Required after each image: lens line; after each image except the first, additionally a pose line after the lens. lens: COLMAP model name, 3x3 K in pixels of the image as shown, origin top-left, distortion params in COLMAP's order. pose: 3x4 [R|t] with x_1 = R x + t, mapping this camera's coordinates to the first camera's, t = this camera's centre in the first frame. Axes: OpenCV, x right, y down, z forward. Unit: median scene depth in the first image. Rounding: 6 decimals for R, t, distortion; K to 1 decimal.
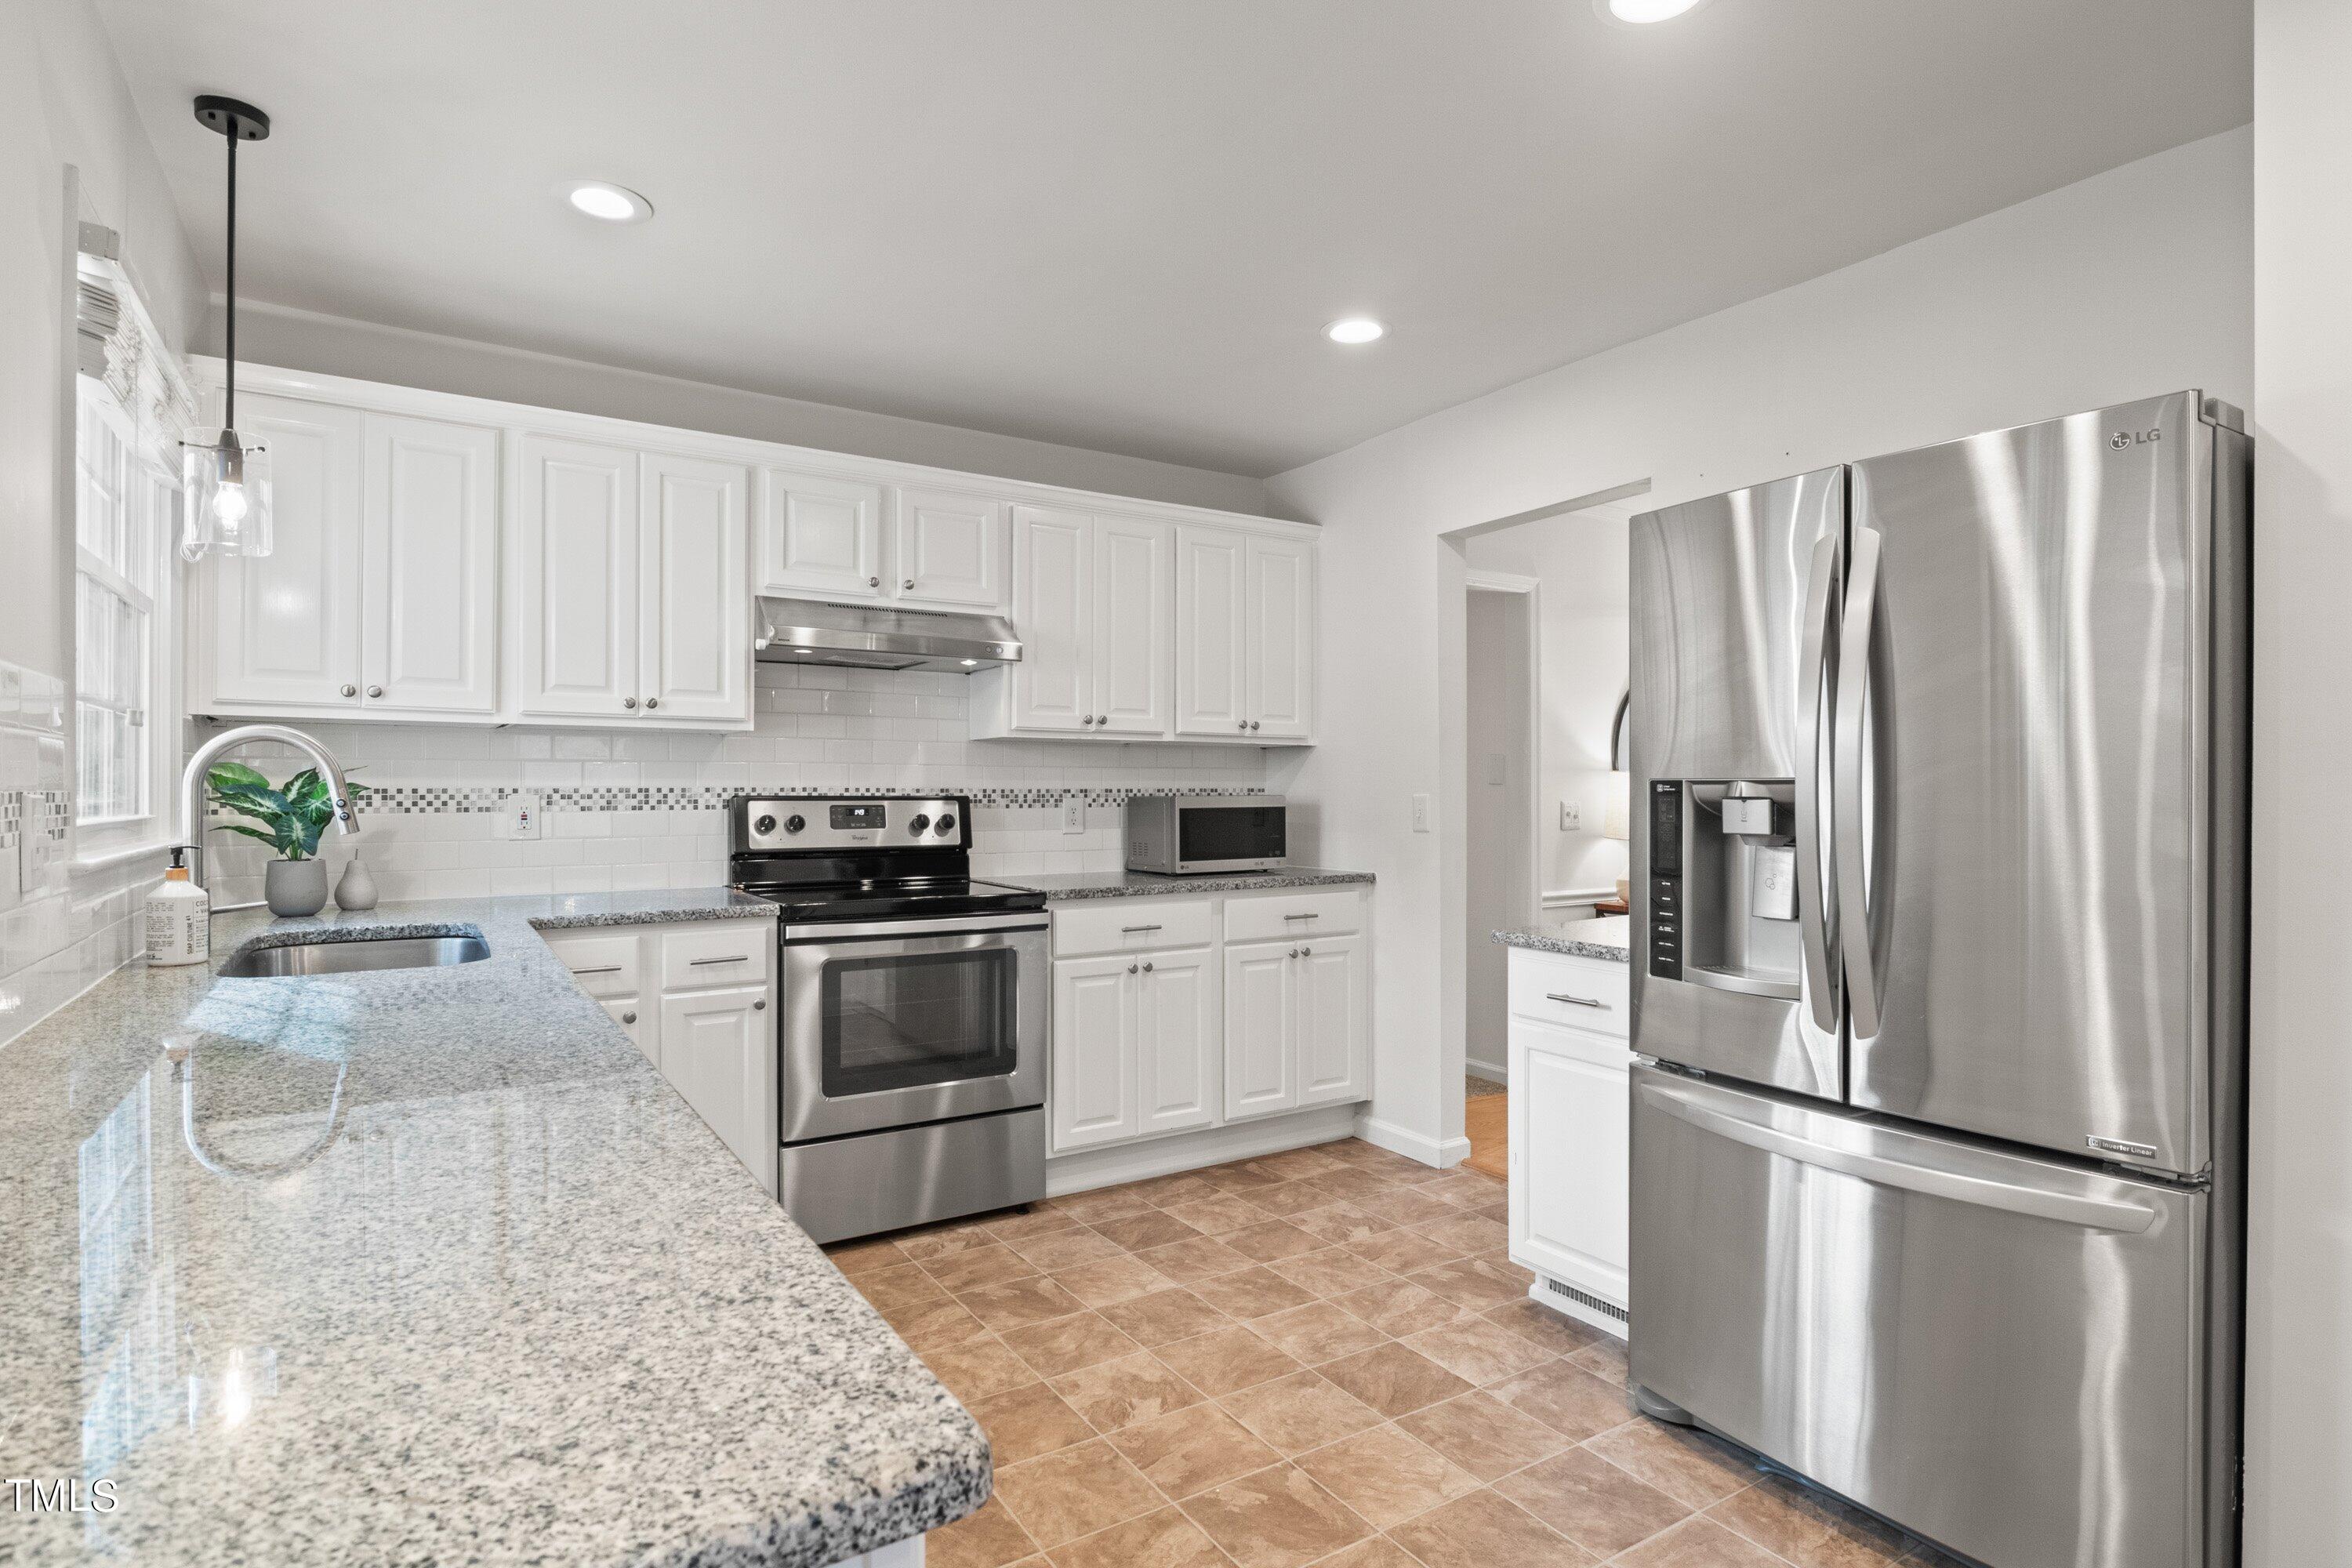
lens RADIAL K [[1201.8, 0, 1186.1], [0, 1201.8, 837.4], [0, 0, 1]] dist [-0.009235, 0.000993]
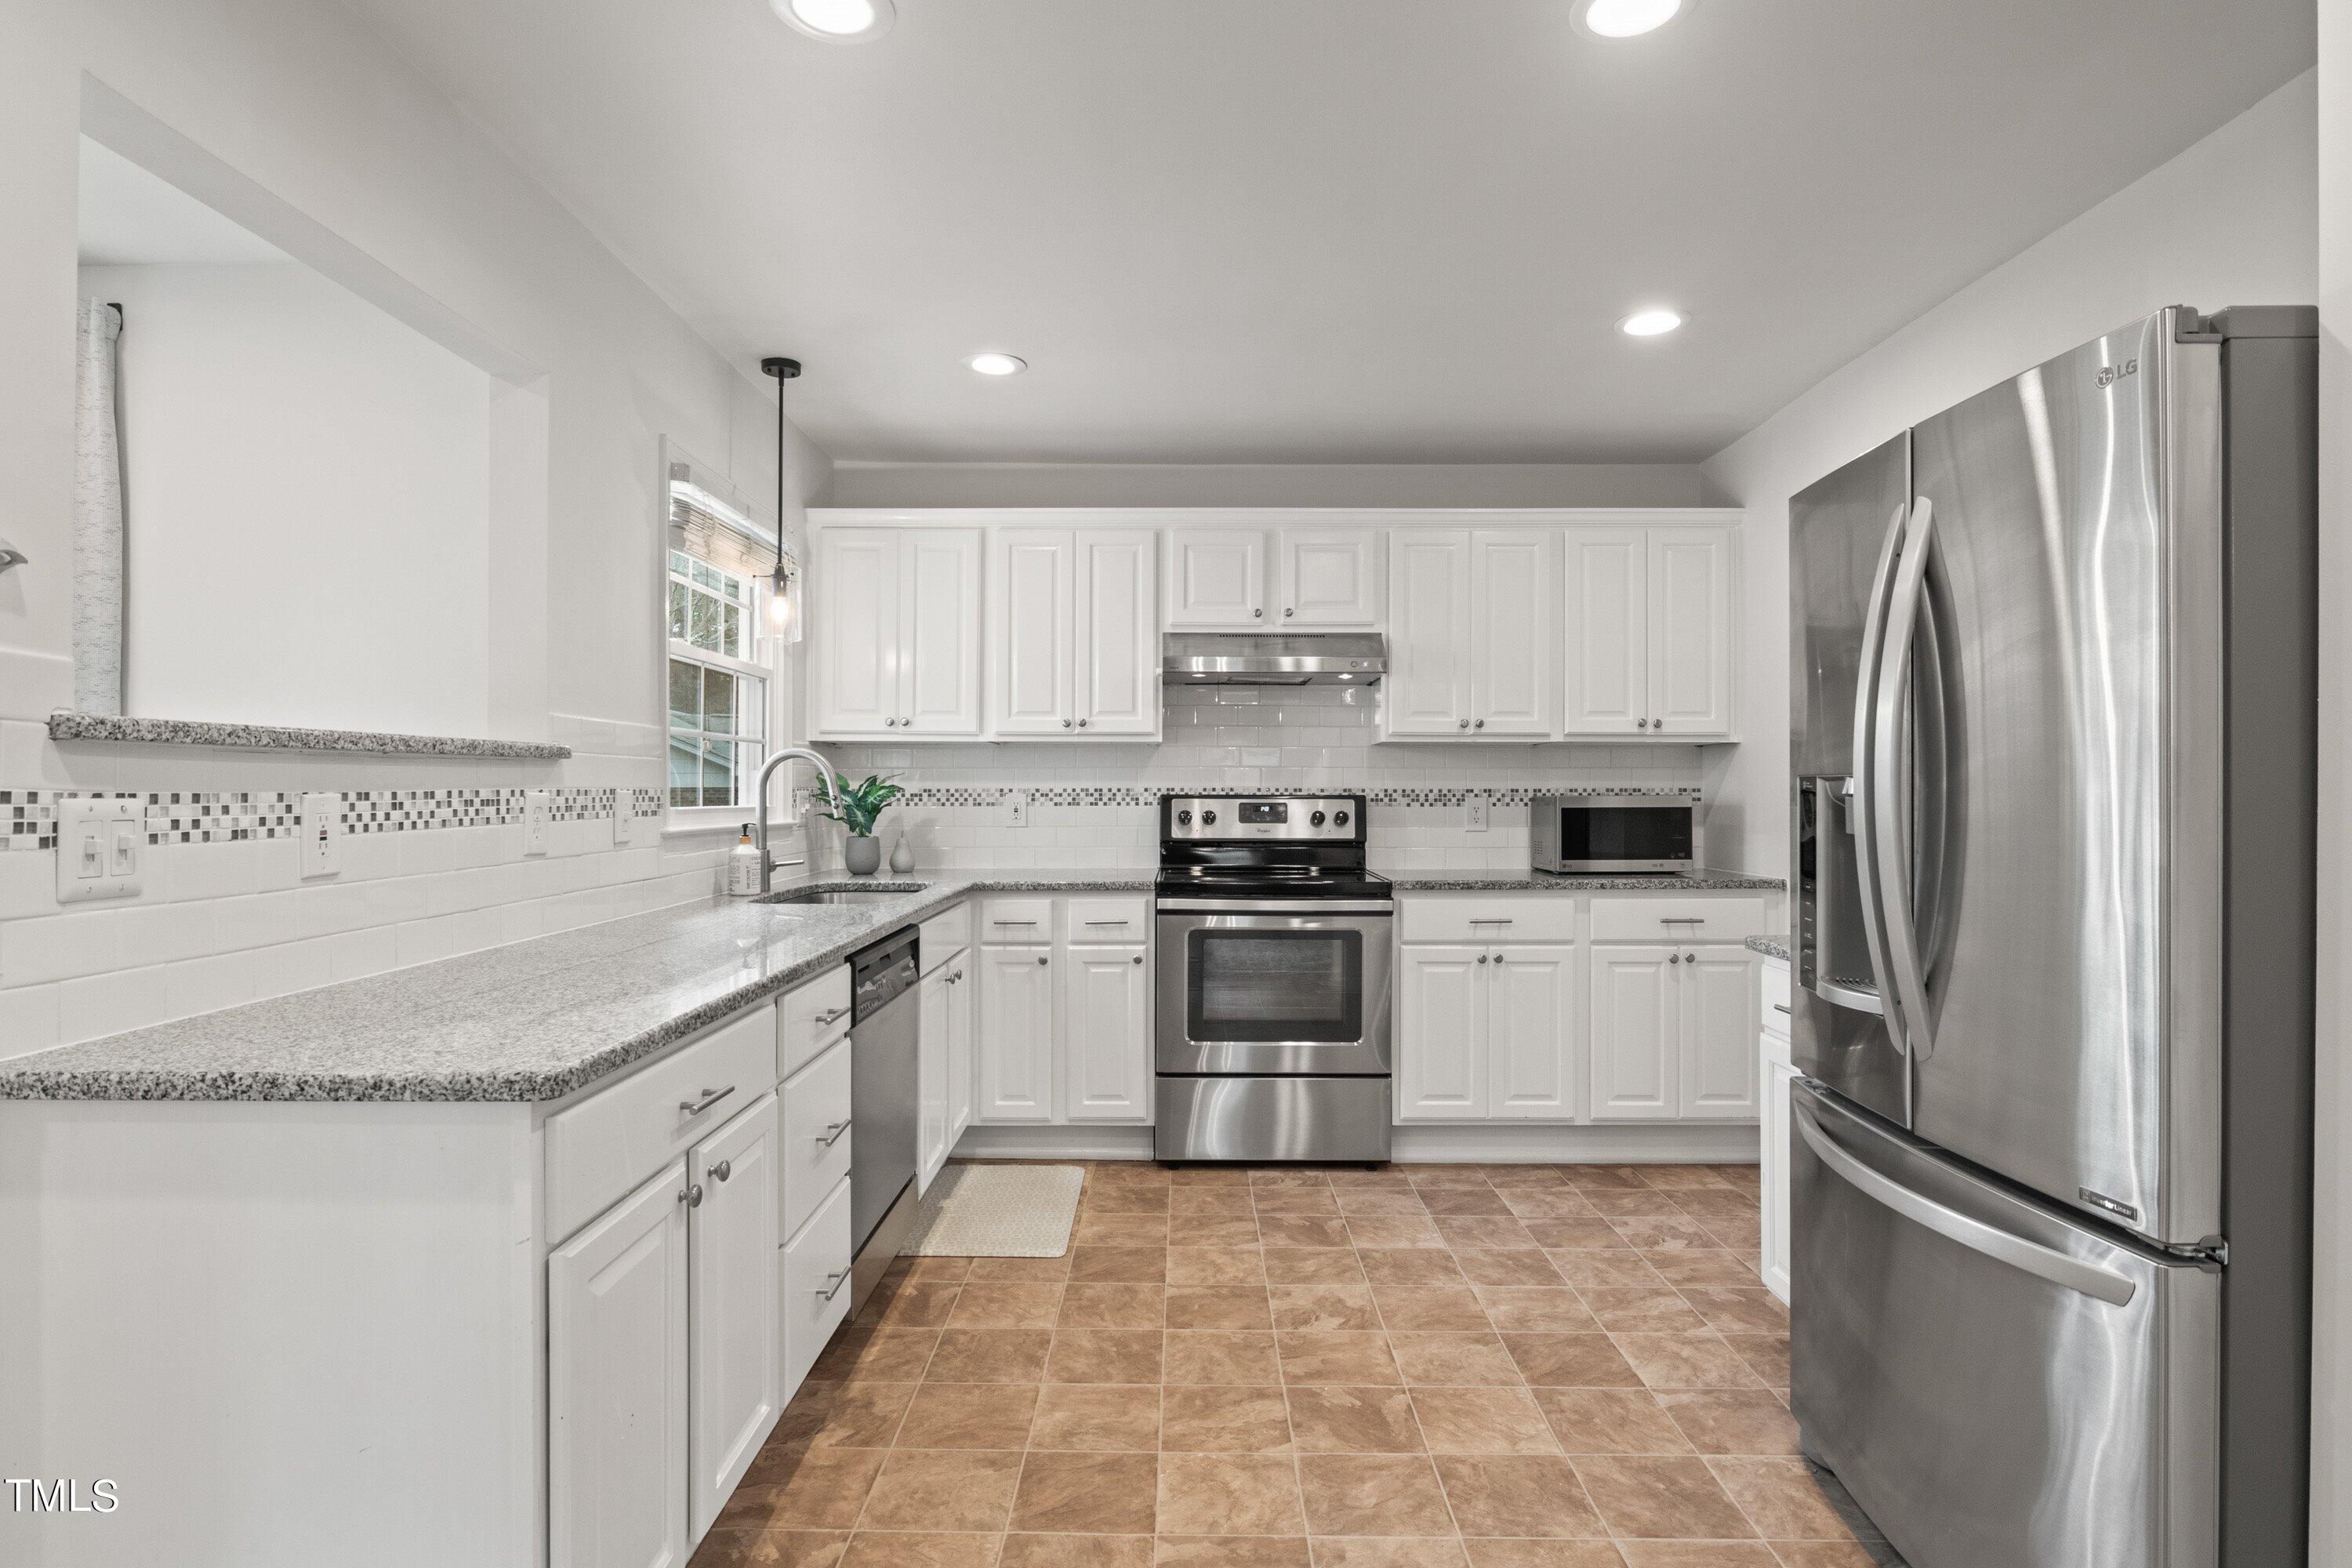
lens RADIAL K [[1228.7, 0, 1190.1], [0, 1228.7, 849.4], [0, 0, 1]] dist [-0.004414, 0.000226]
pose [[0.837474, 0.025303, -0.545891, 0.341445], [-0.021100, 0.999680, 0.013967, 0.003601], [0.546070, -0.000178, 0.837740, -0.045678]]
